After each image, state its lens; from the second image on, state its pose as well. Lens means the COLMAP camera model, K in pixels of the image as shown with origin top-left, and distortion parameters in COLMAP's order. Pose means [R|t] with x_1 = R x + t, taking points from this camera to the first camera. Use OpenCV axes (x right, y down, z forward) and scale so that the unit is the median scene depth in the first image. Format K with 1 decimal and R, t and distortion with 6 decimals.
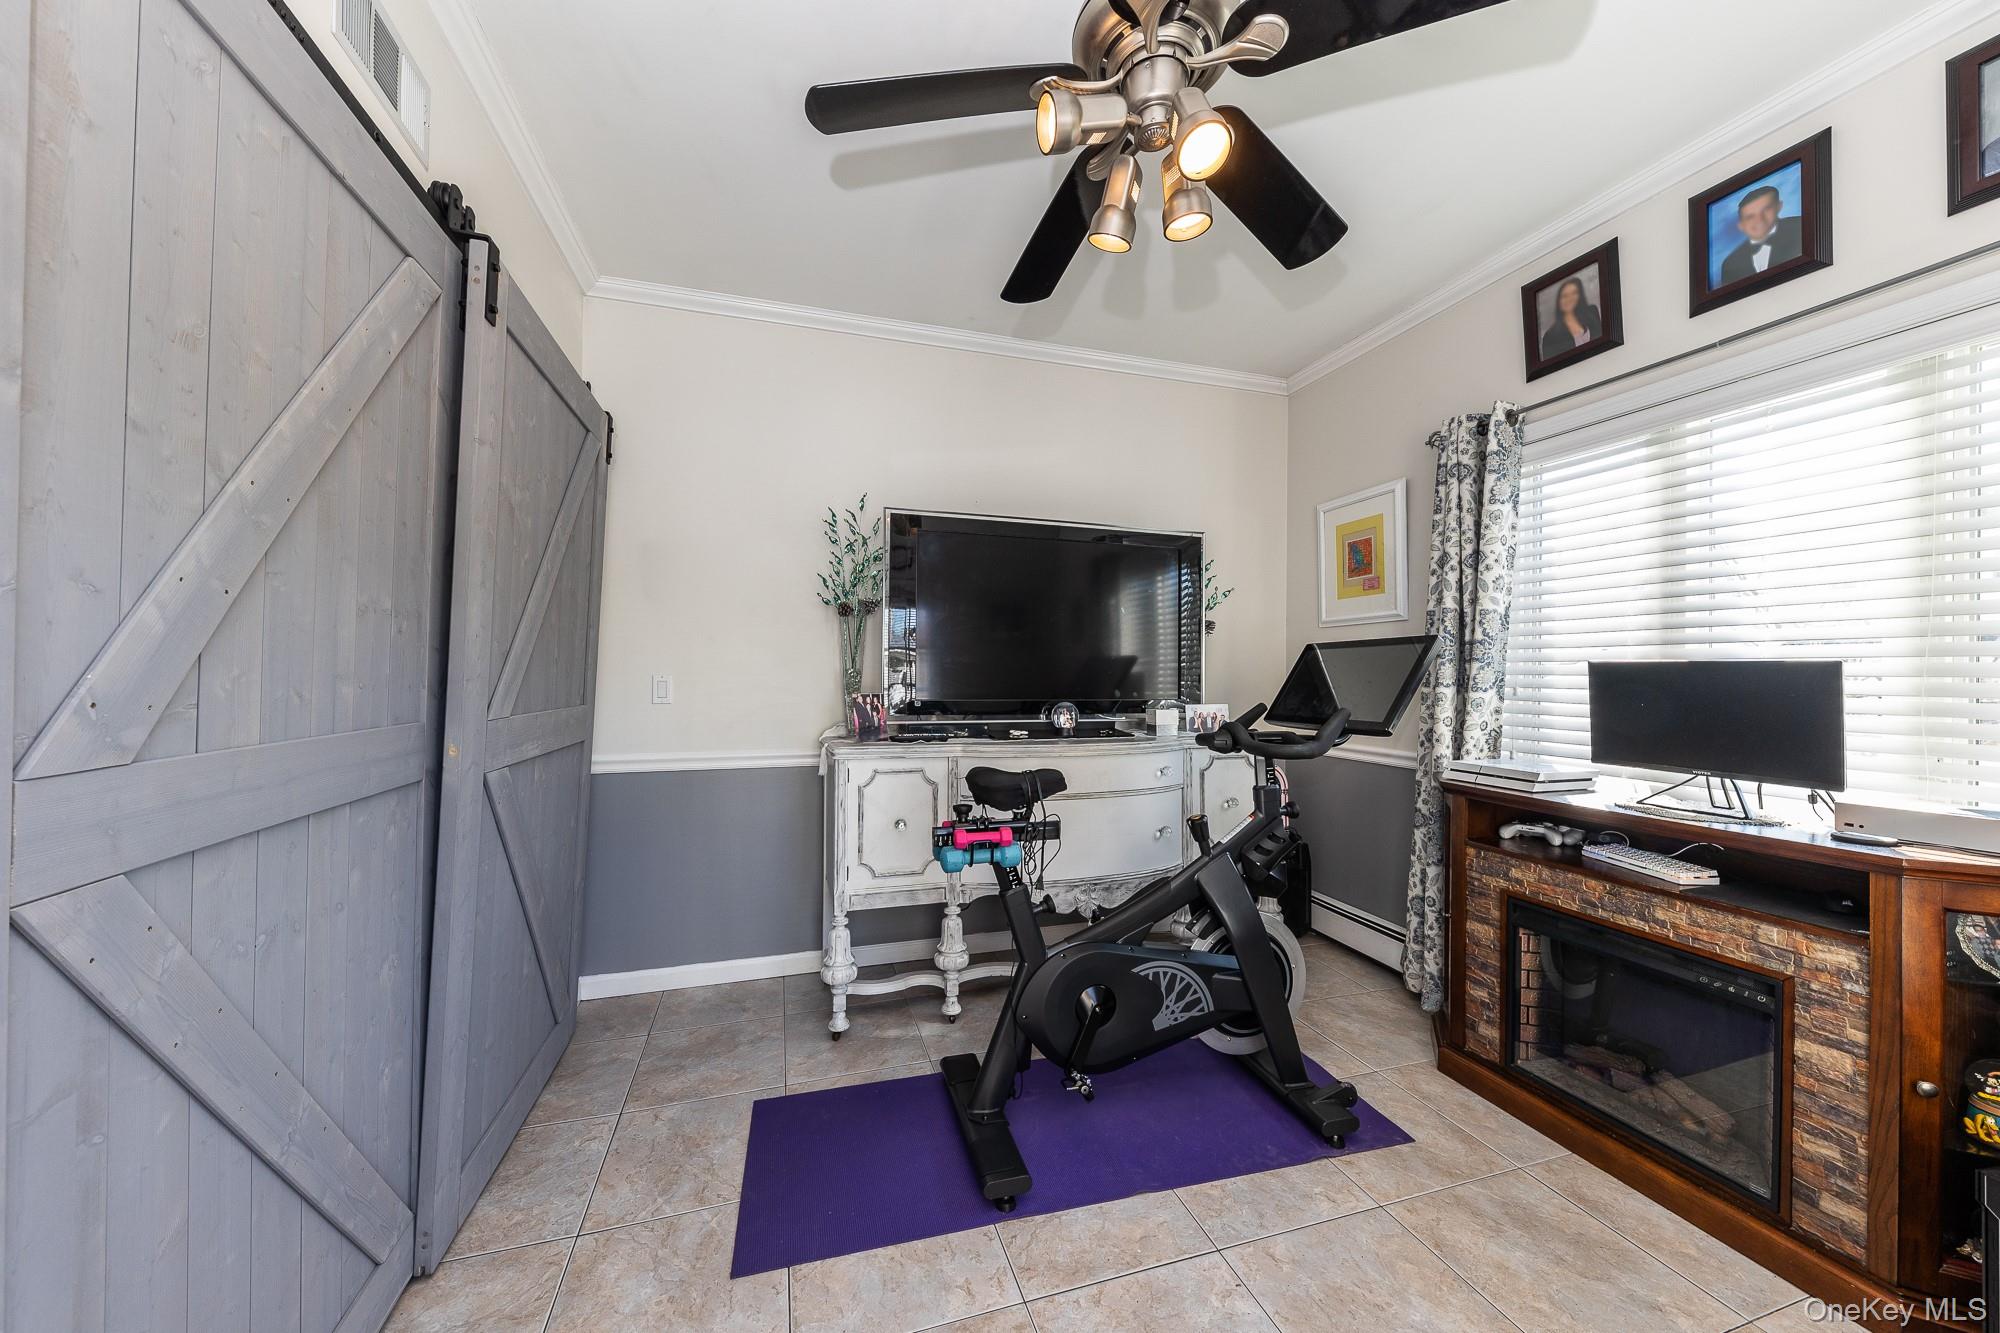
lens RADIAL K [[692.8, 0, 989.0], [0, 692.8, 673.0], [0, 0, 1]] dist [-0.004119, -0.001372]
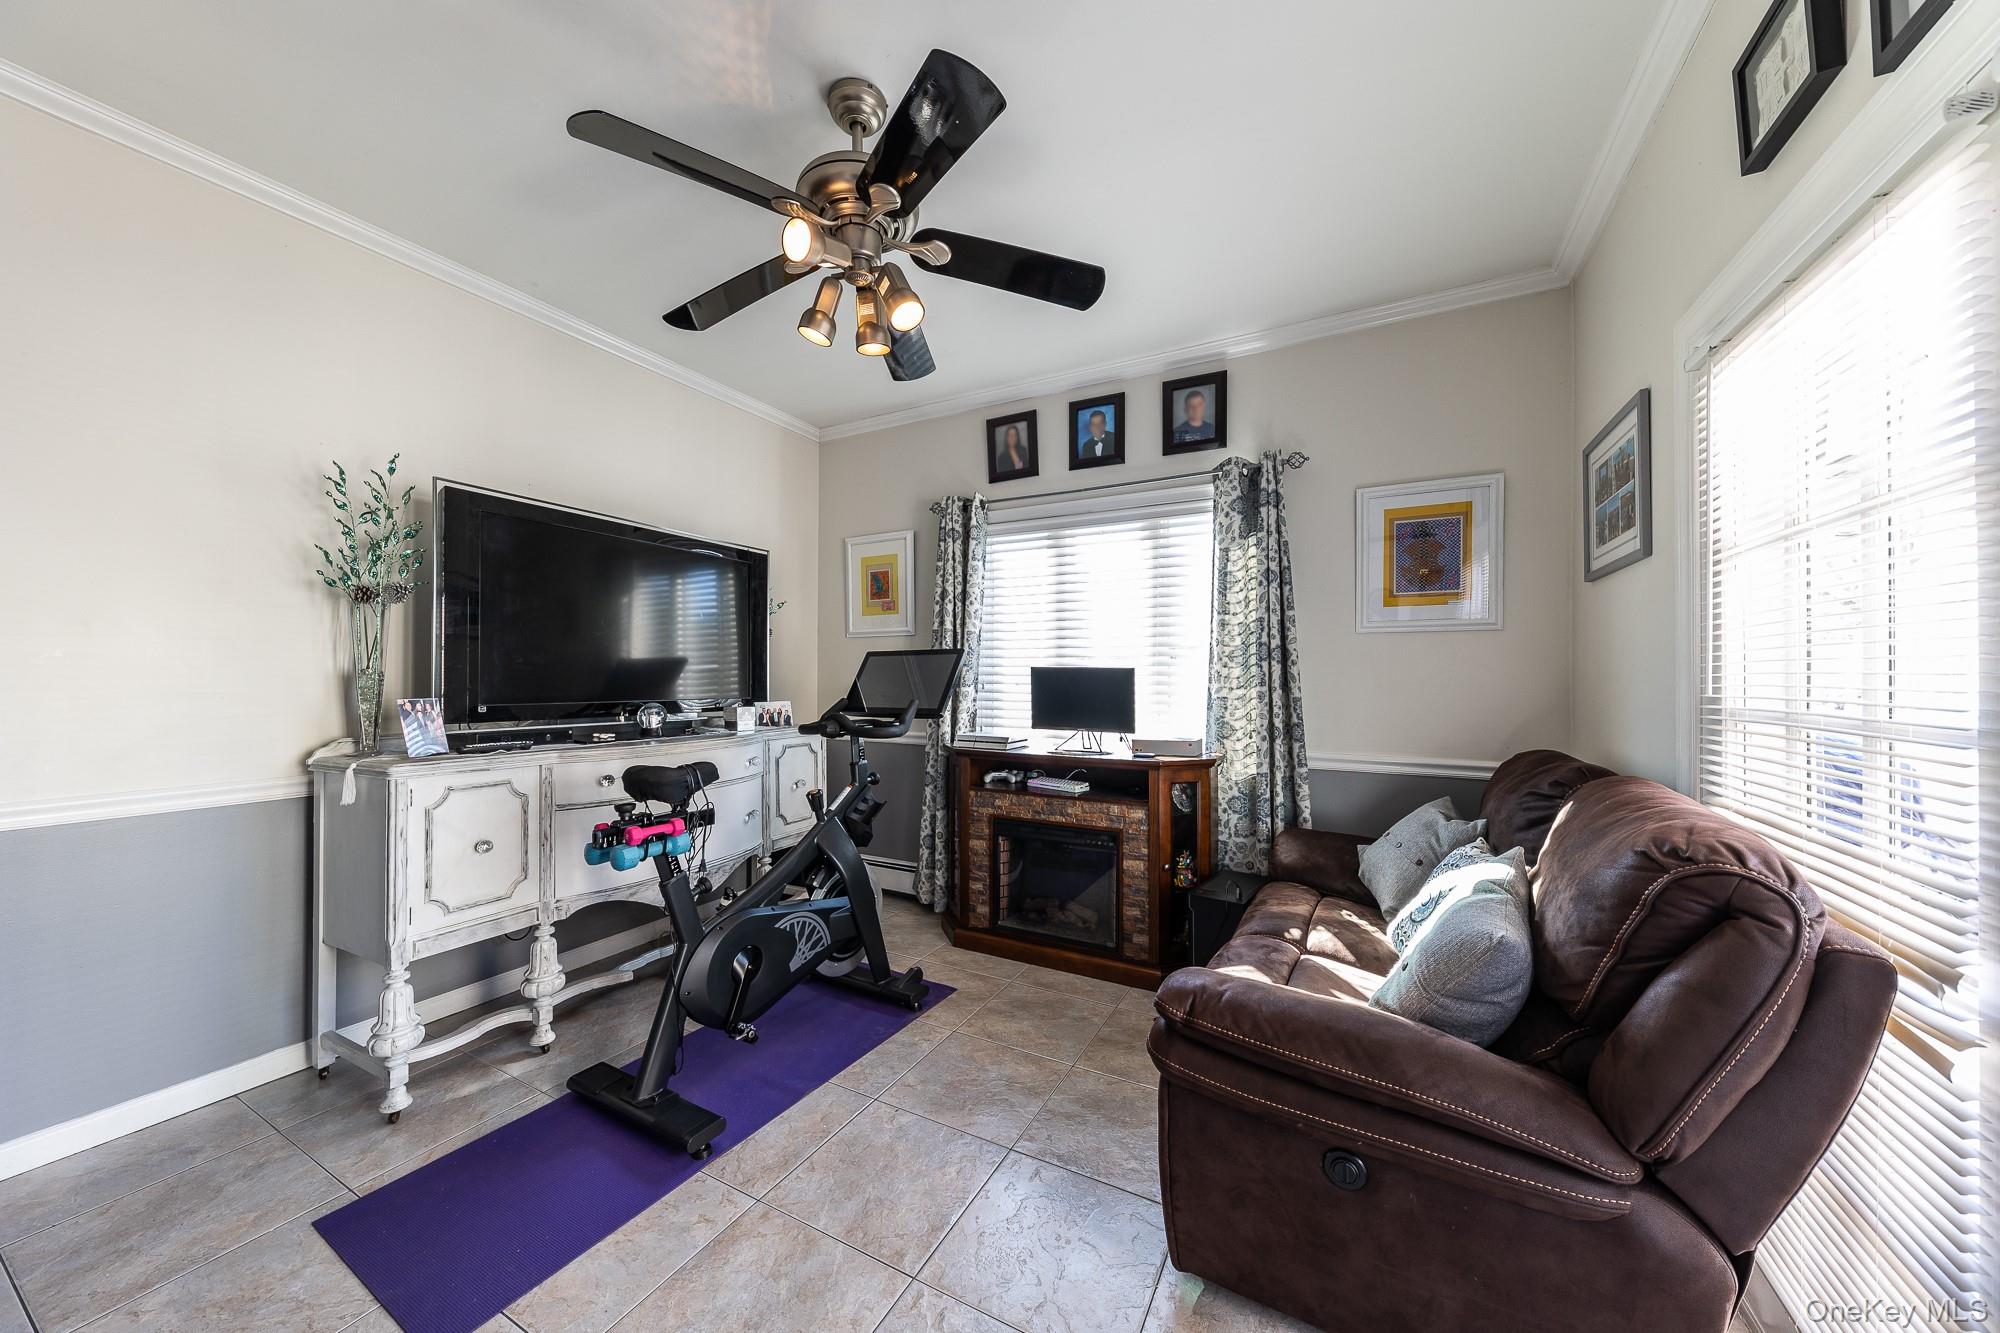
lens RADIAL K [[692.8, 0, 995.1], [0, 692.8, 669.7], [0, 0, 1]] dist [-0.004119, -0.001372]
pose [[0.700841, 0.004101, 0.713306, -0.352151], [0.000057, 0.999983, -0.005806, -0.000970], [-0.713318, 0.004110, 0.700829, -0.093001]]
